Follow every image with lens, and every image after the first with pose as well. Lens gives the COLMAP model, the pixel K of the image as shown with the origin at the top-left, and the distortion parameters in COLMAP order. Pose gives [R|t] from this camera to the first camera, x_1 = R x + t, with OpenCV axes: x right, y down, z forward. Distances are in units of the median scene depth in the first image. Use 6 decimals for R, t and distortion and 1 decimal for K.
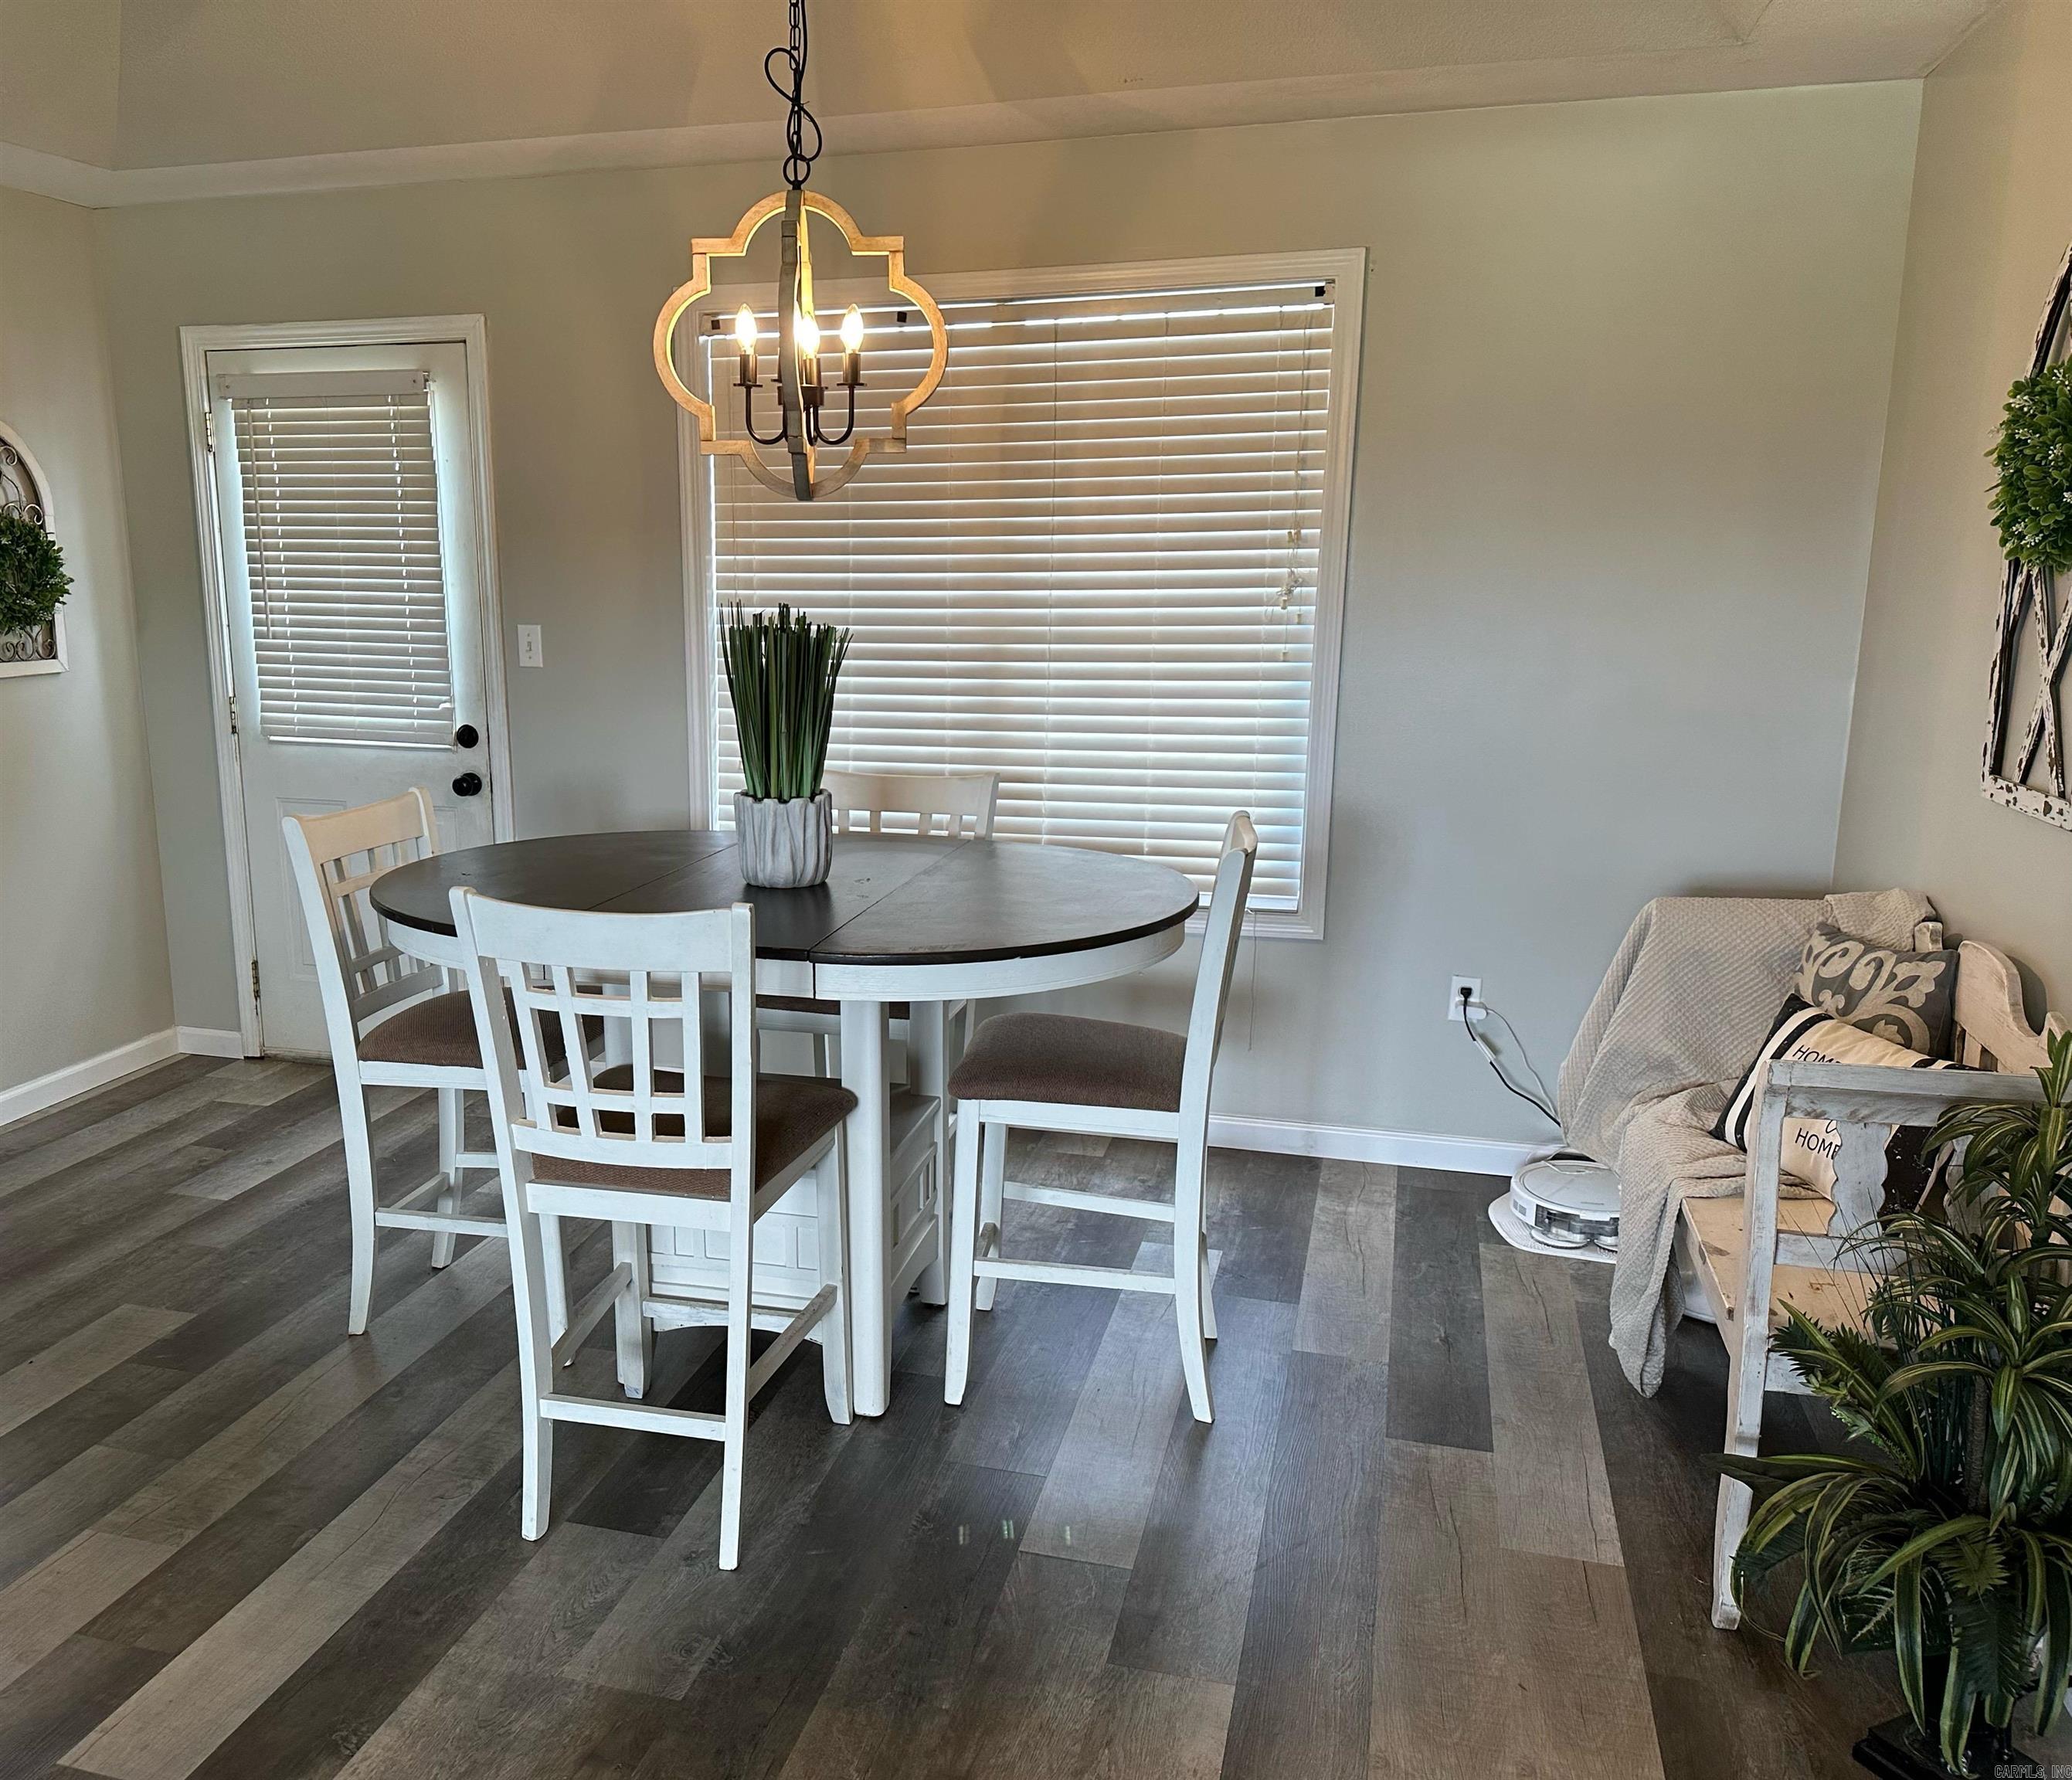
lens RADIAL K [[1665.6, 0, 1034.9], [0, 1665.6, 916.4], [0, 0, 1]] dist [0.311454, -0.617926]
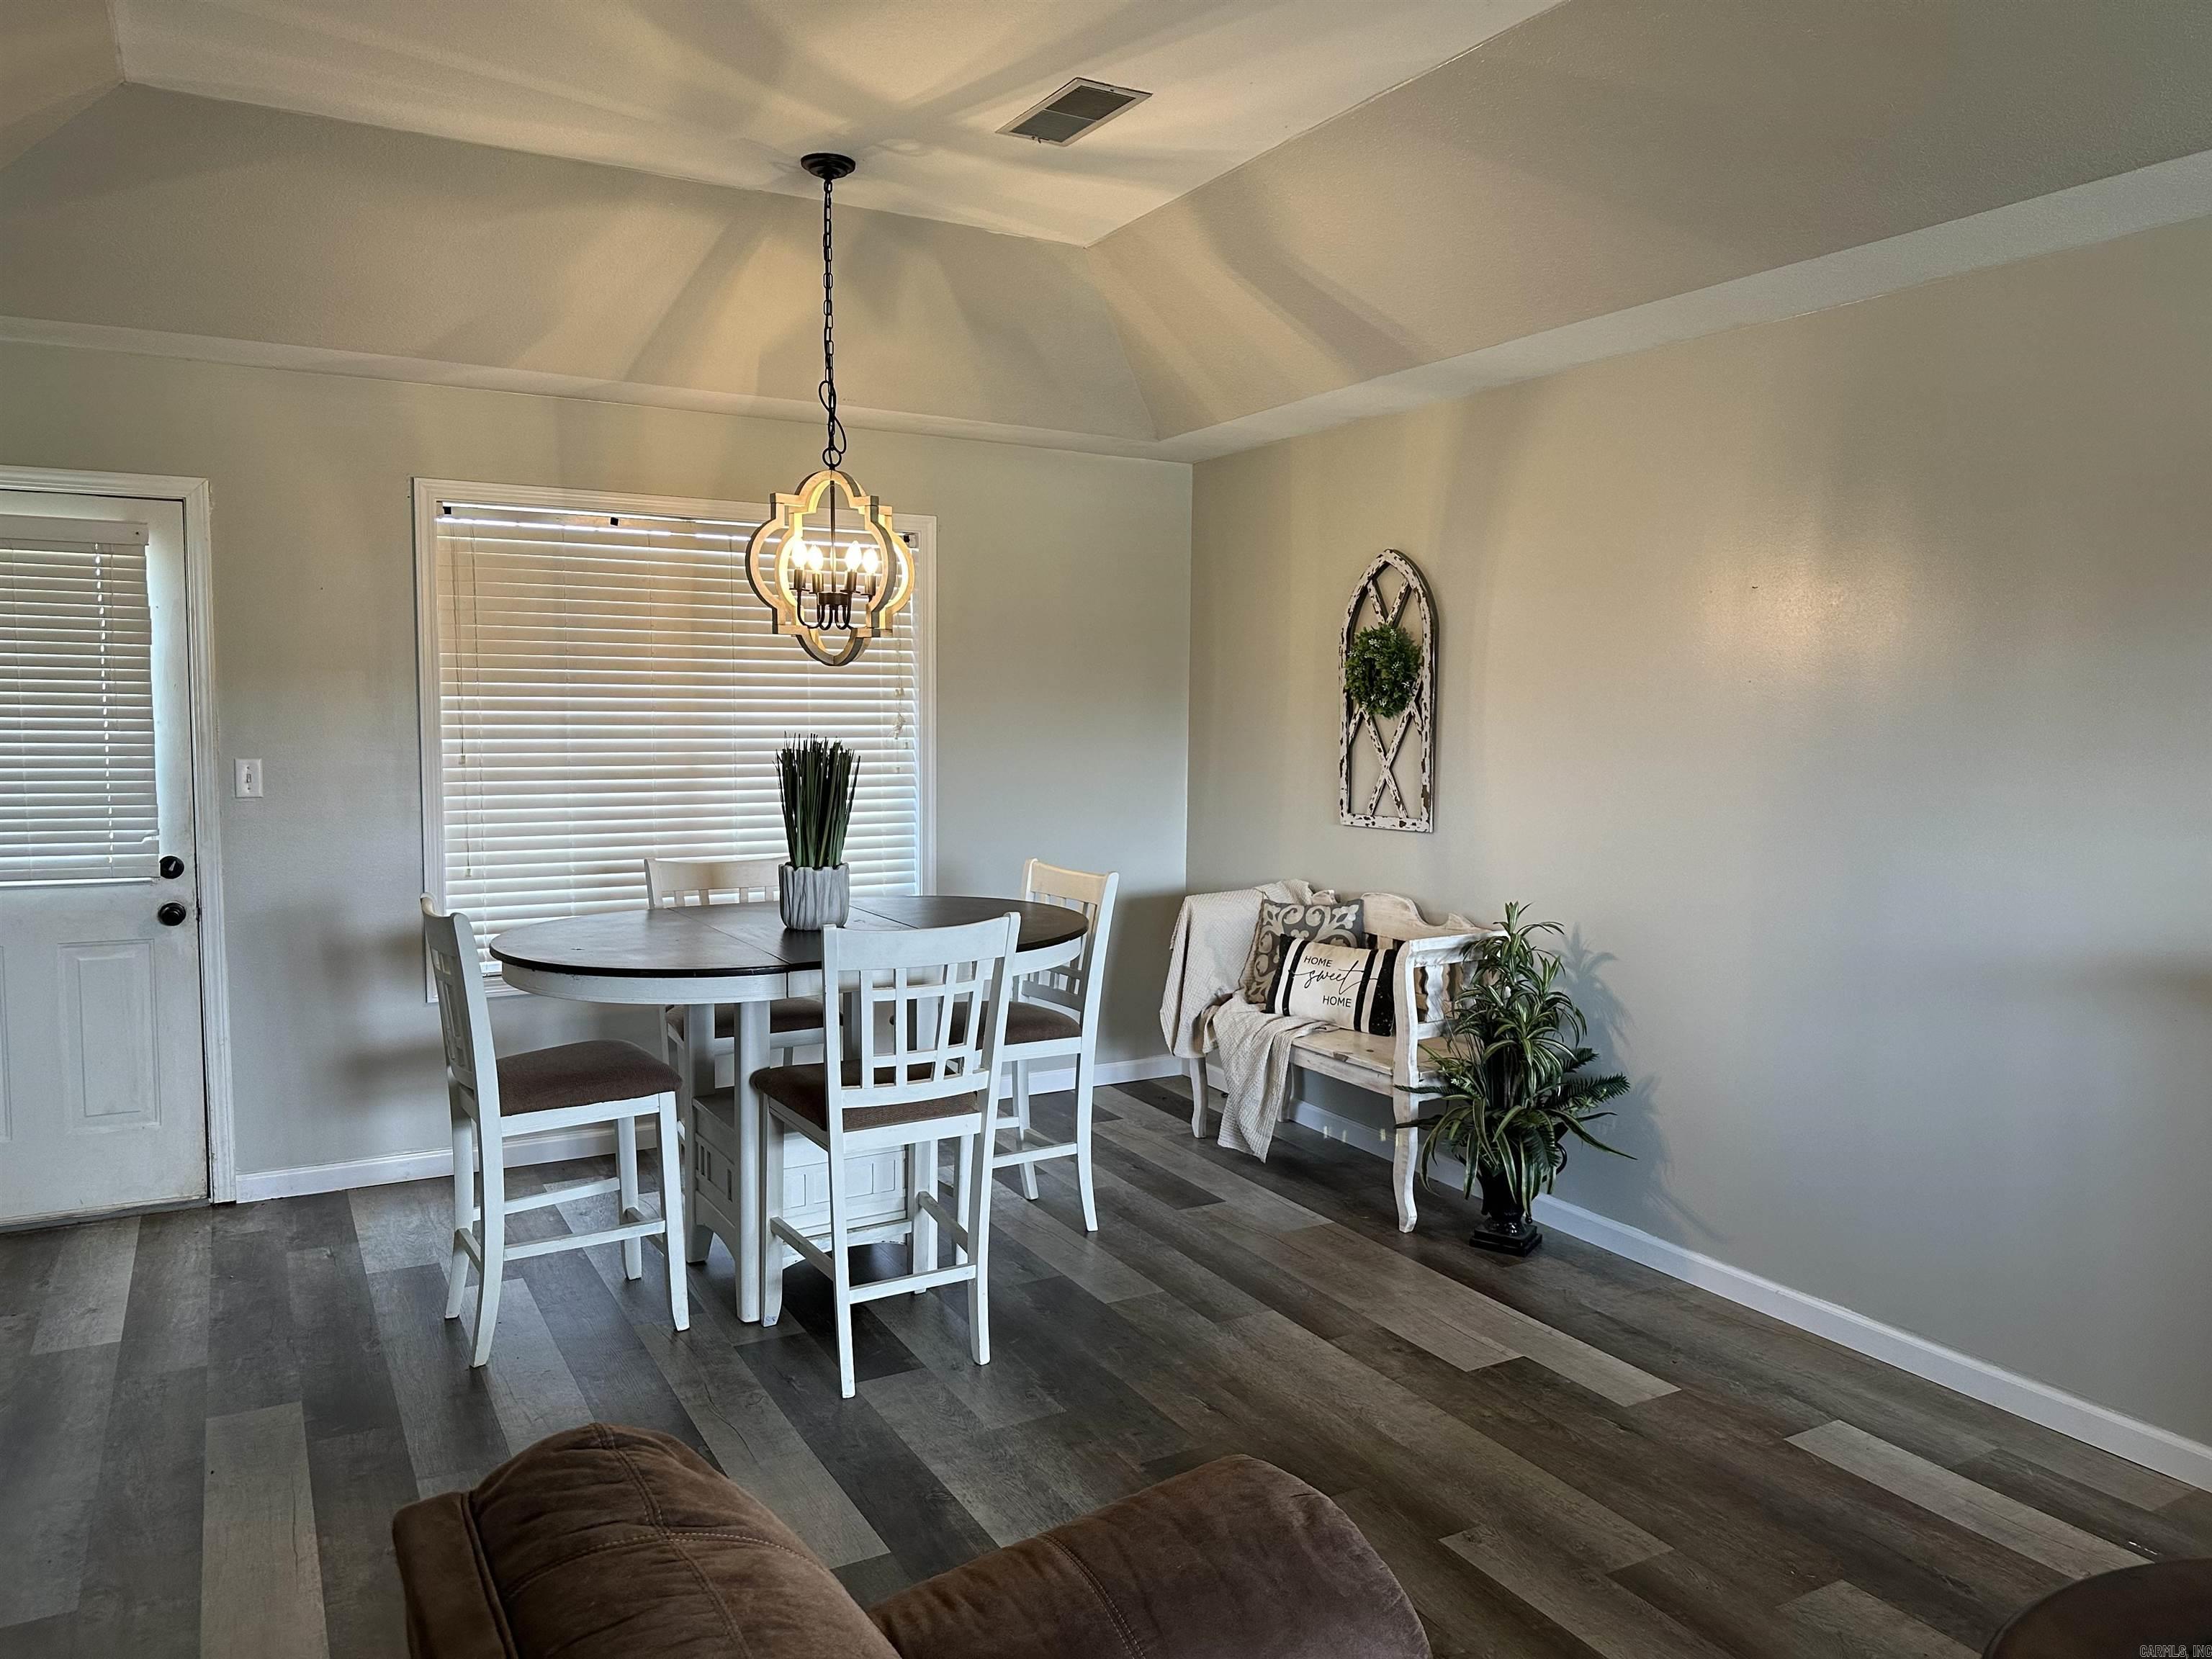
lens RADIAL K [[1549.7, 0, 1114.0], [0, 1549.7, 838.2], [0, 0, 1]] dist [0.116874, -0.152754]
pose [[0.686762, -0.048506, 0.725262, -0.708673], [0.139058, 0.988110, -0.065590, 0.019909], [-0.713457, 0.145898, 0.685341, -0.057467]]
